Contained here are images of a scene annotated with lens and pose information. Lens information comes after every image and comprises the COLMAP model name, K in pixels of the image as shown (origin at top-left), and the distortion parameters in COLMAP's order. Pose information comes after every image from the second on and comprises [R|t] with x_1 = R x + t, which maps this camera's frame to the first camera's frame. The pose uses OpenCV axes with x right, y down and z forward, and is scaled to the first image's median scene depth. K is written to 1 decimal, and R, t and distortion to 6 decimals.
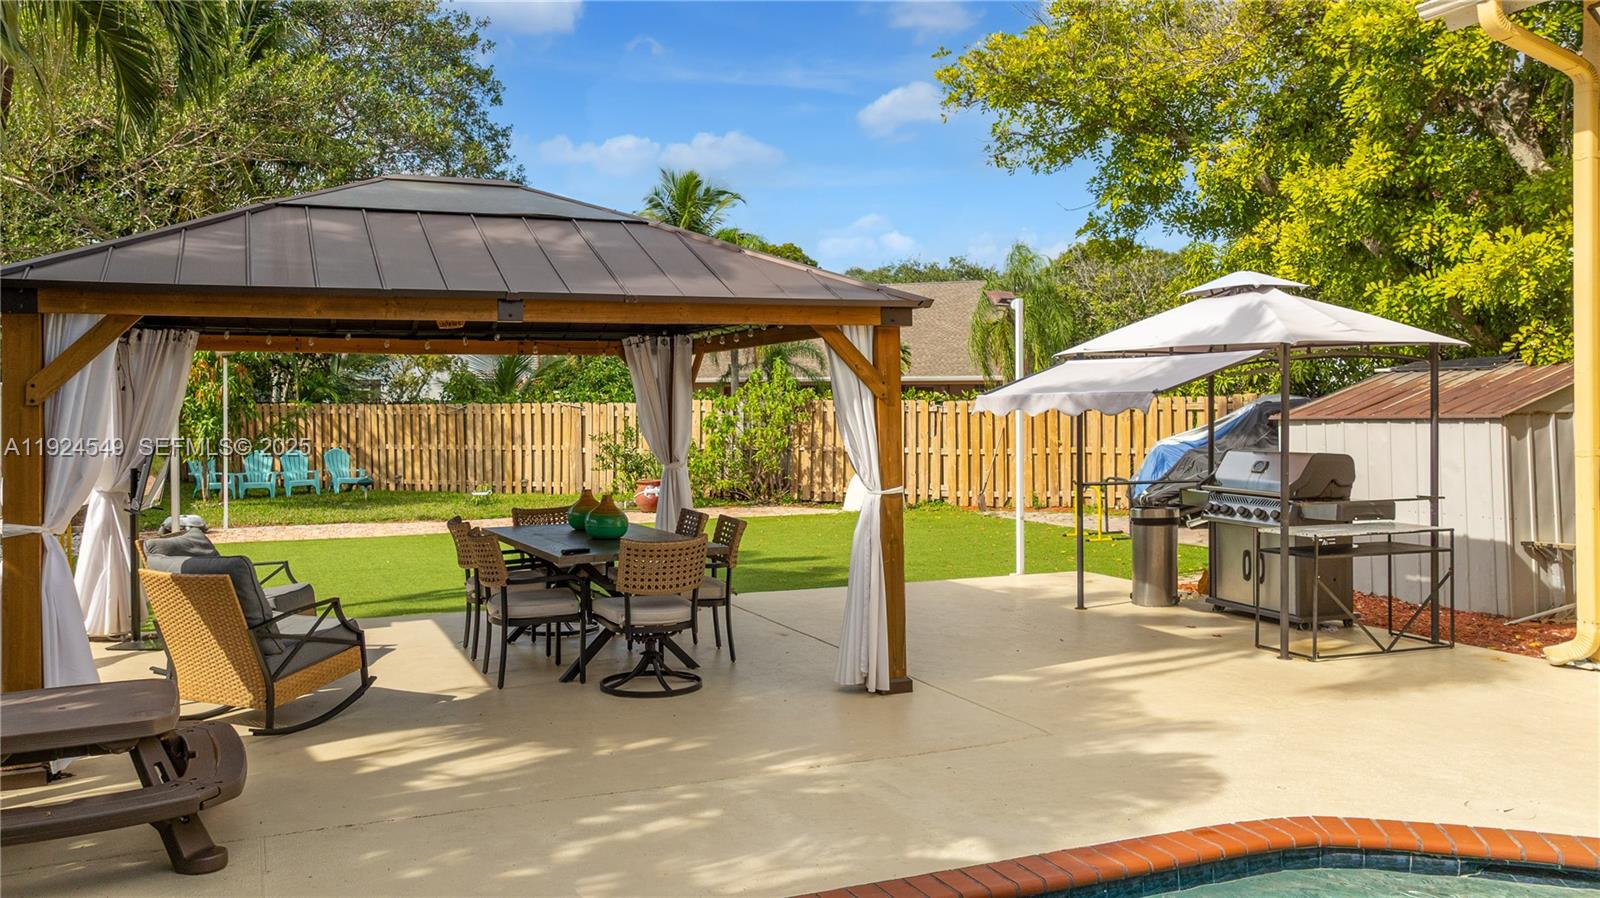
lens RADIAL K [[1292.0, 0, 800.0], [0, 1292.0, 449.0], [0, 0, 1]] dist [-0.084829, -0.000840]
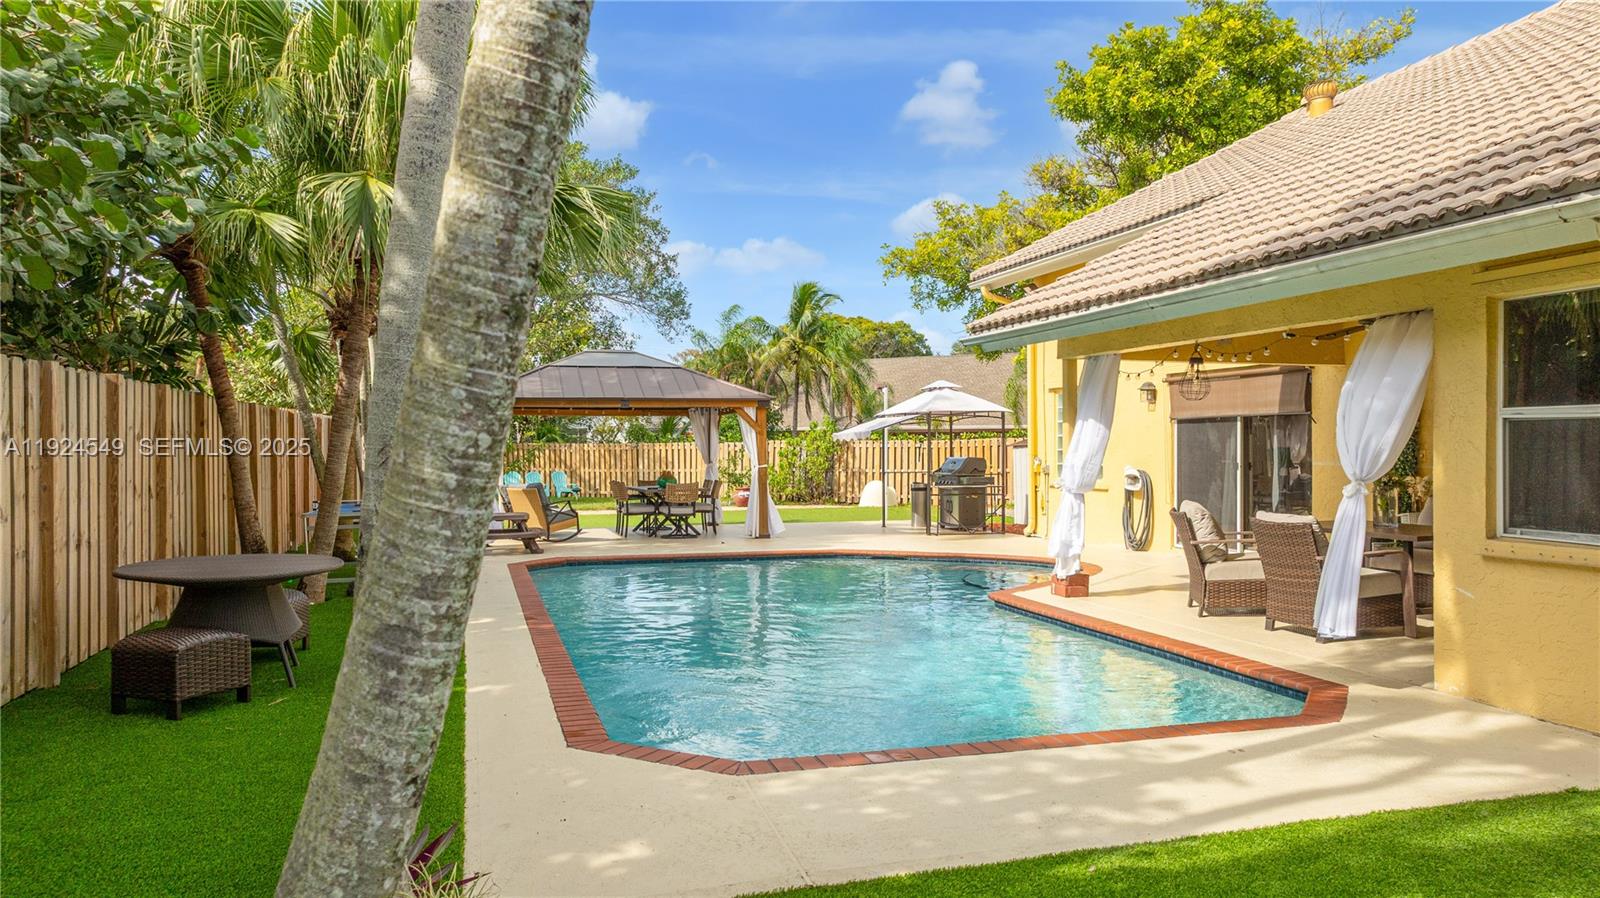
lens RADIAL K [[1122.6, 0, 800.0], [0, 1122.6, 449.0], [0, 0, 1]] dist [-0.012963, -0.002426]
pose [[0.991670, -0.000597, -0.128804, 0.141310], [-0.004013, 0.999361, -0.035529, 0.024837], [0.128743, 0.035750, 0.991033, -0.426028]]
